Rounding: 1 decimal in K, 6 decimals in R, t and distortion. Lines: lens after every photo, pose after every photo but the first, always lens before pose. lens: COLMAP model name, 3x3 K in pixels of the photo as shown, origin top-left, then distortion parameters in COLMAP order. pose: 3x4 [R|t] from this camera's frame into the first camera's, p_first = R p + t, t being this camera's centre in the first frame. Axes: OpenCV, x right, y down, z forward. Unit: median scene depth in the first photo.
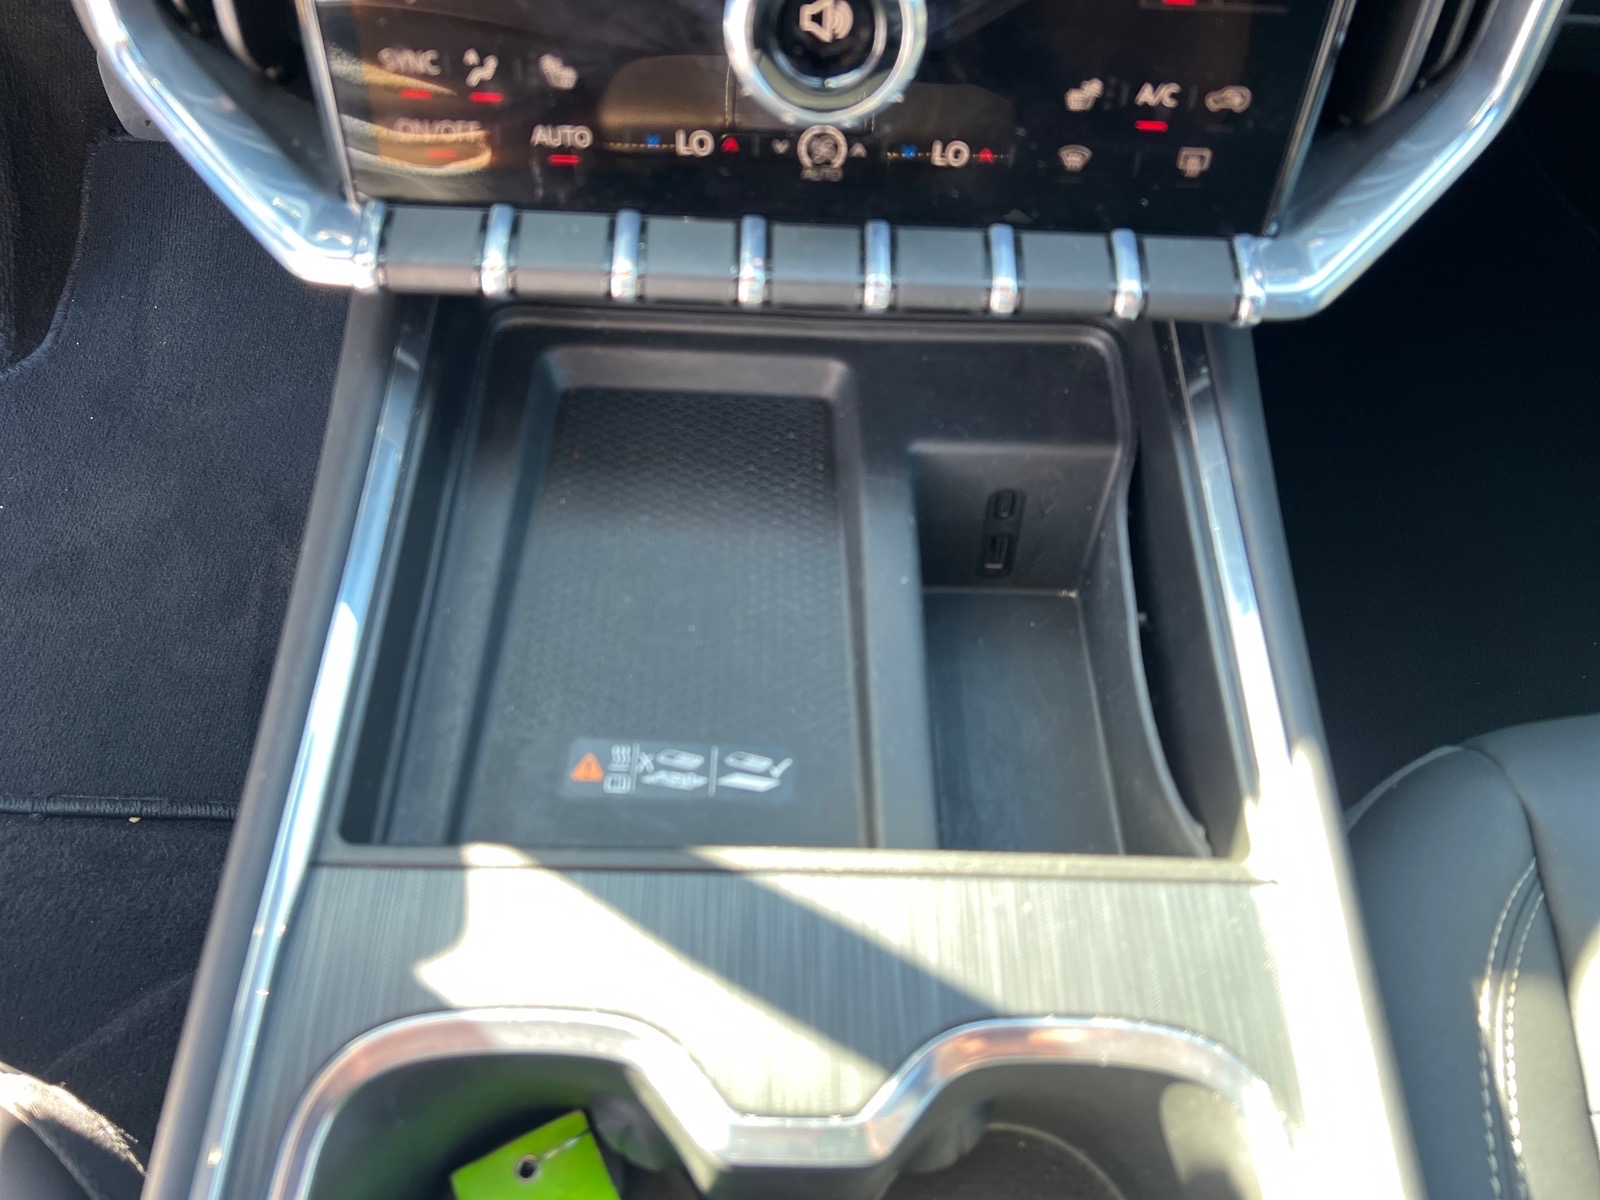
lens RADIAL K [[1252.6, 0, 800.0], [0, 1252.6, 600.0], [0, 0, 1]] dist [0.068556, -0.182161]
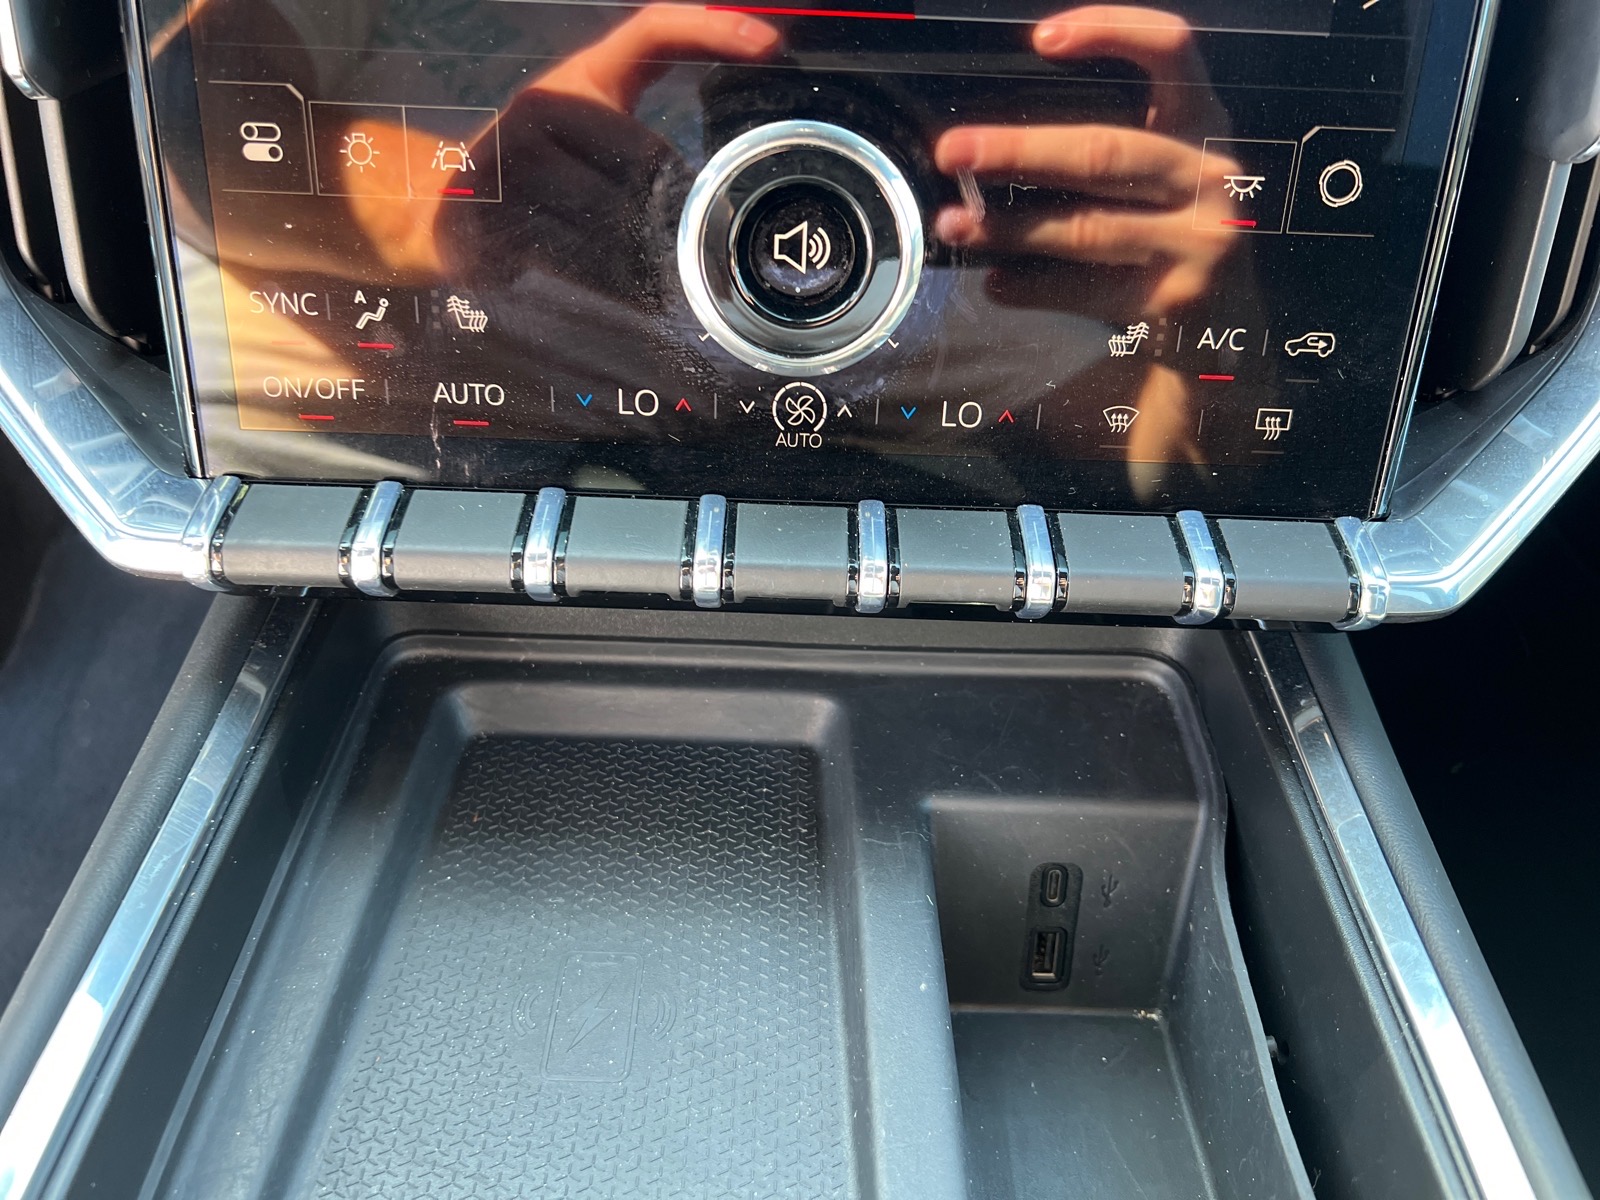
lens RADIAL K [[1252.6, 0, 800.0], [0, 1252.6, 600.0], [0, 0, 1]] dist [0.068556, -0.182161]
pose [[0.999993, -0.003634, -0.001166, 0.016356], [0.003014, 0.939429, -0.342730, 0.020657], [0.002341, 0.342724, 0.939433, 0.263762]]
